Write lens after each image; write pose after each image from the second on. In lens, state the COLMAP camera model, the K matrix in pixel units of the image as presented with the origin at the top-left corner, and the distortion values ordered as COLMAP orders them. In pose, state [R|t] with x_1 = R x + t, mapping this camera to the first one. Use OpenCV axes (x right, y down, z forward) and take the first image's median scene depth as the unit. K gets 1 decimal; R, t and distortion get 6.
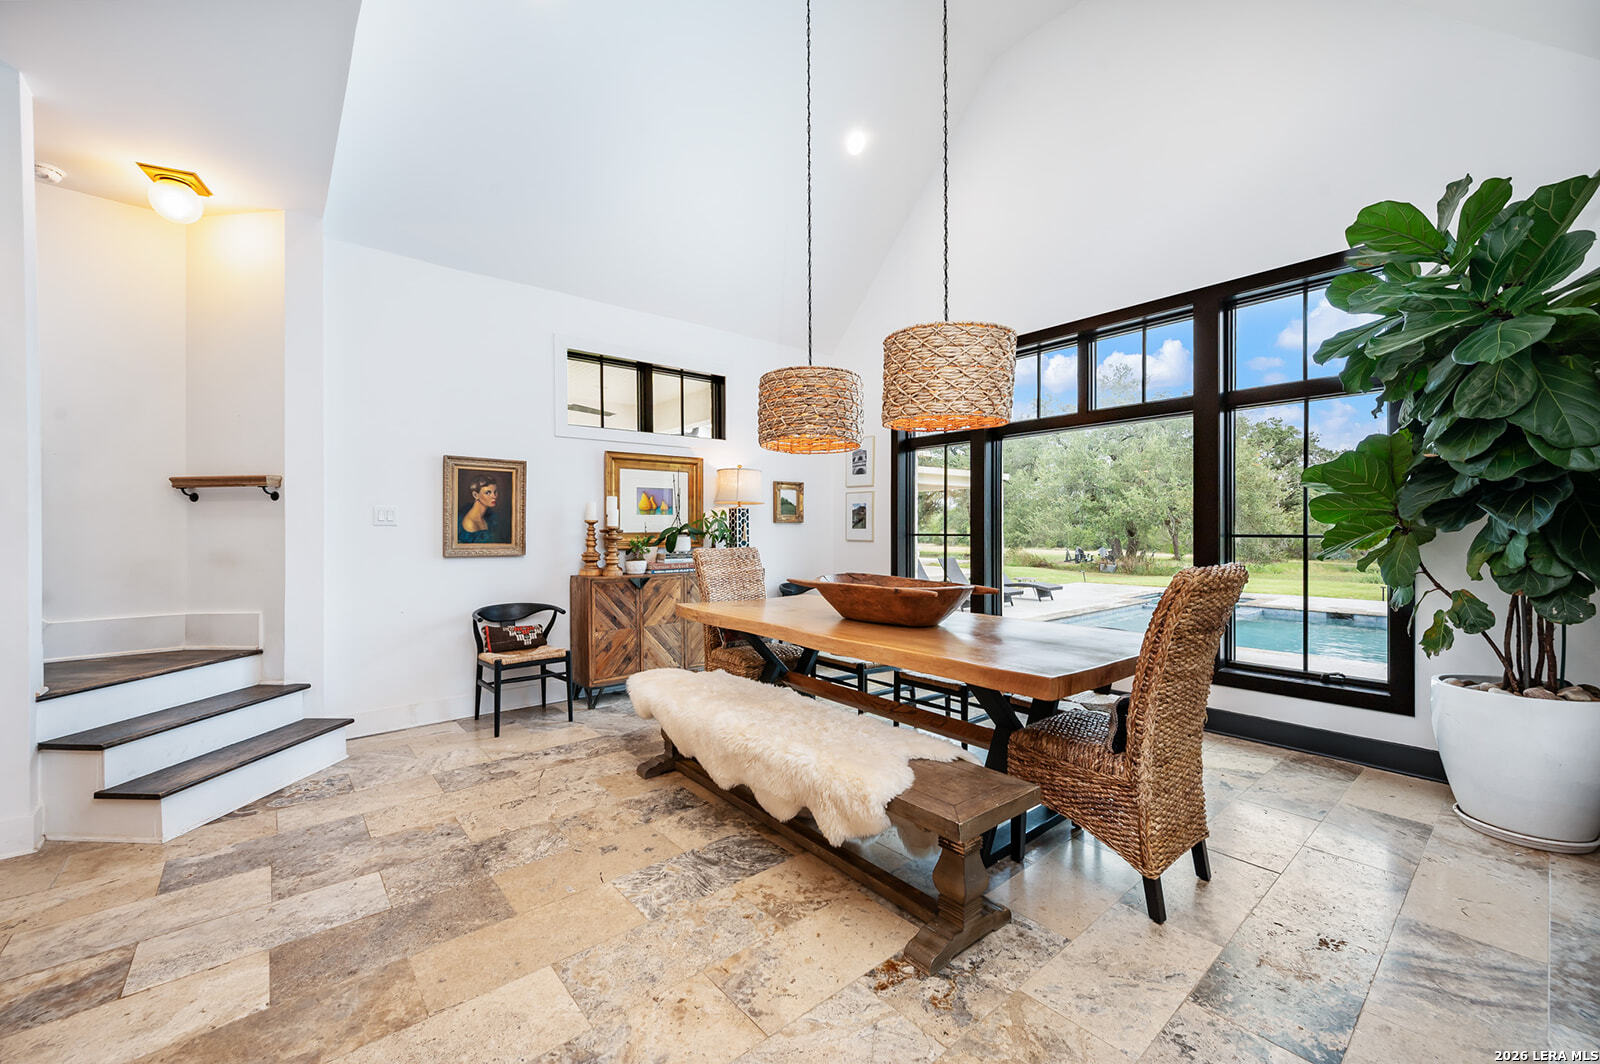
lens RADIAL K [[630.3, 0, 805.9], [0, 630.3, 533.7], [0, 0, 1]] dist [0.001399, -0.000111]
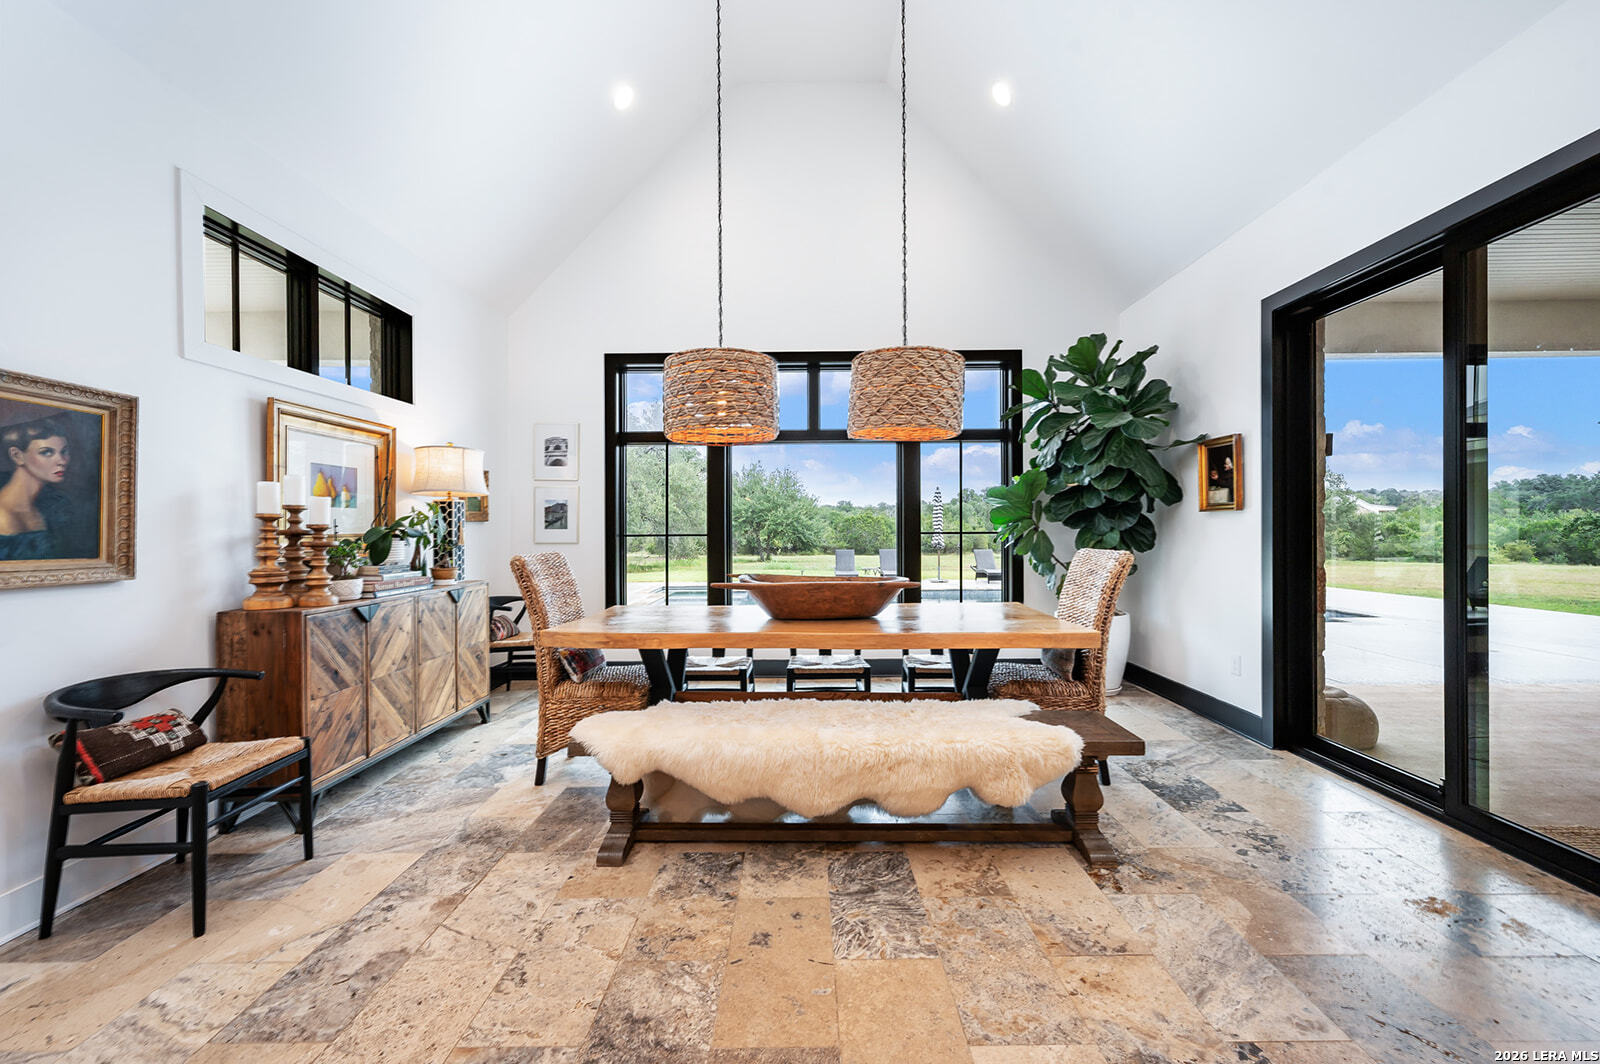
lens RADIAL K [[630.3, 0, 805.9], [0, 630.3, 533.7], [0, 0, 1]] dist [0.001399, -0.000111]
pose [[0.650277, -0.006233, 0.759672, -0.500198], [0.008879, 0.999960, 0.000605, 0.001054], [-0.759645, 0.006351, 0.650307, 0.261959]]
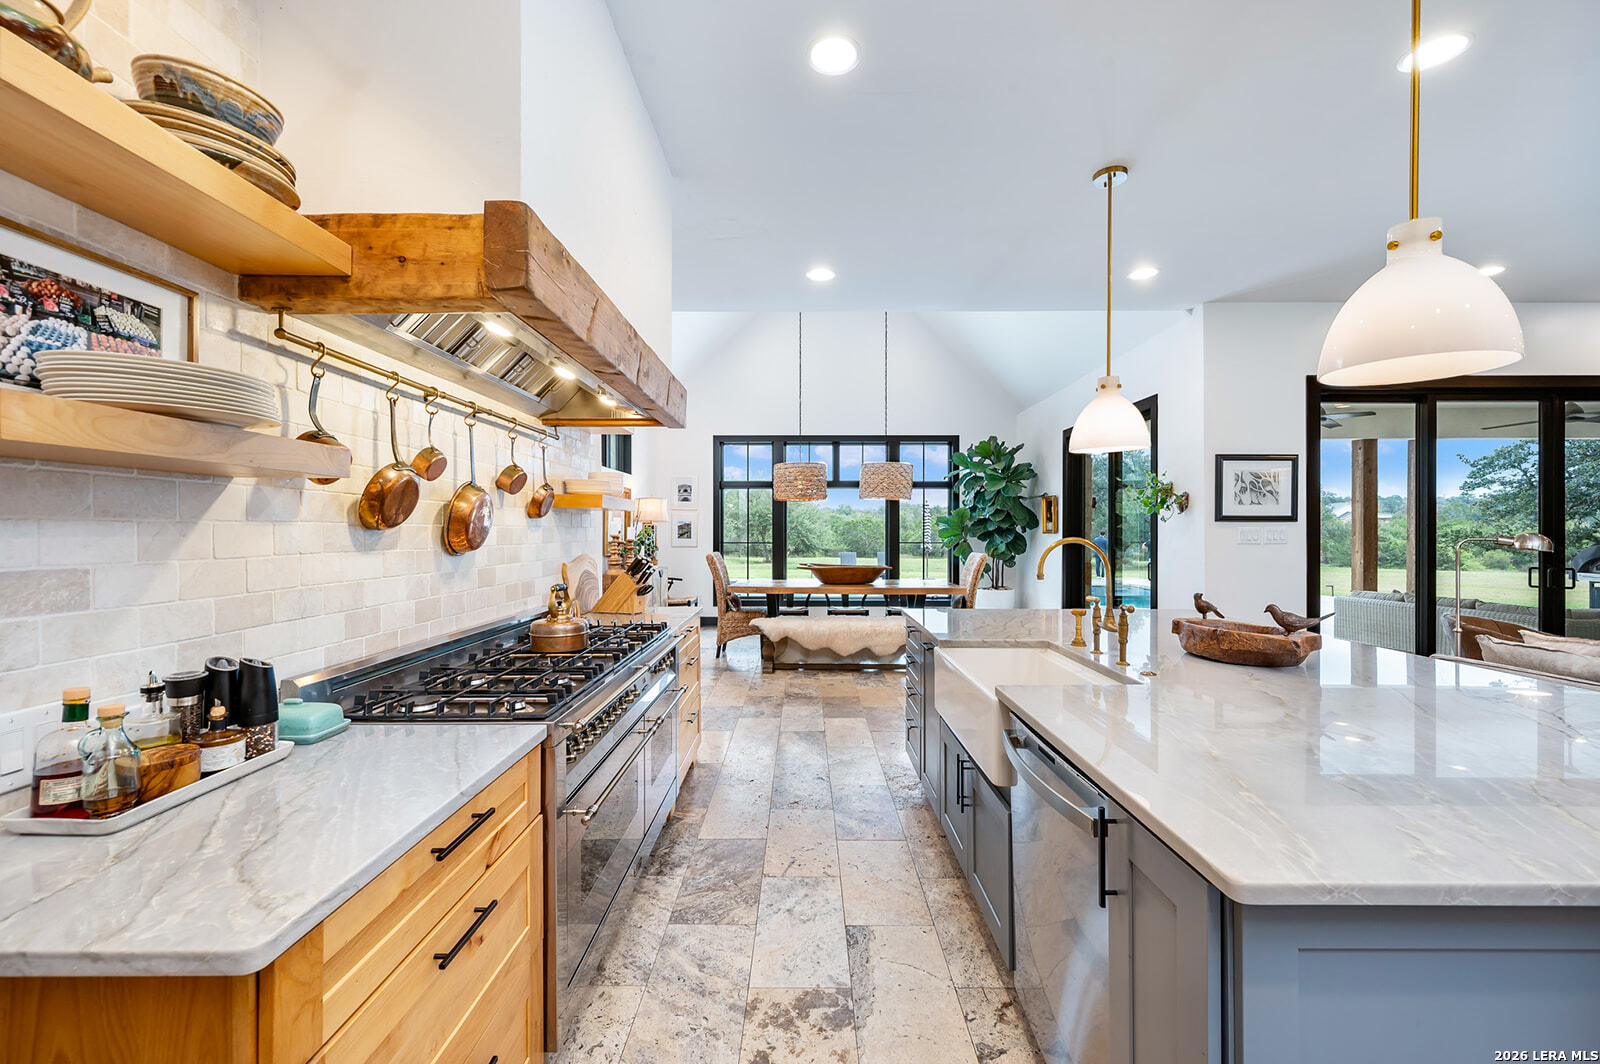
lens RADIAL K [[630.3, 0, 805.9], [0, 630.3, 533.7], [0, 0, 1]] dist [0.001399, -0.000111]
pose [[0.649136, 0.001847, 0.760670, -1.217553], [0.000754, 0.999995, -0.003071, -0.021223], [-0.760672, 0.002567, 0.649131, -0.234769]]
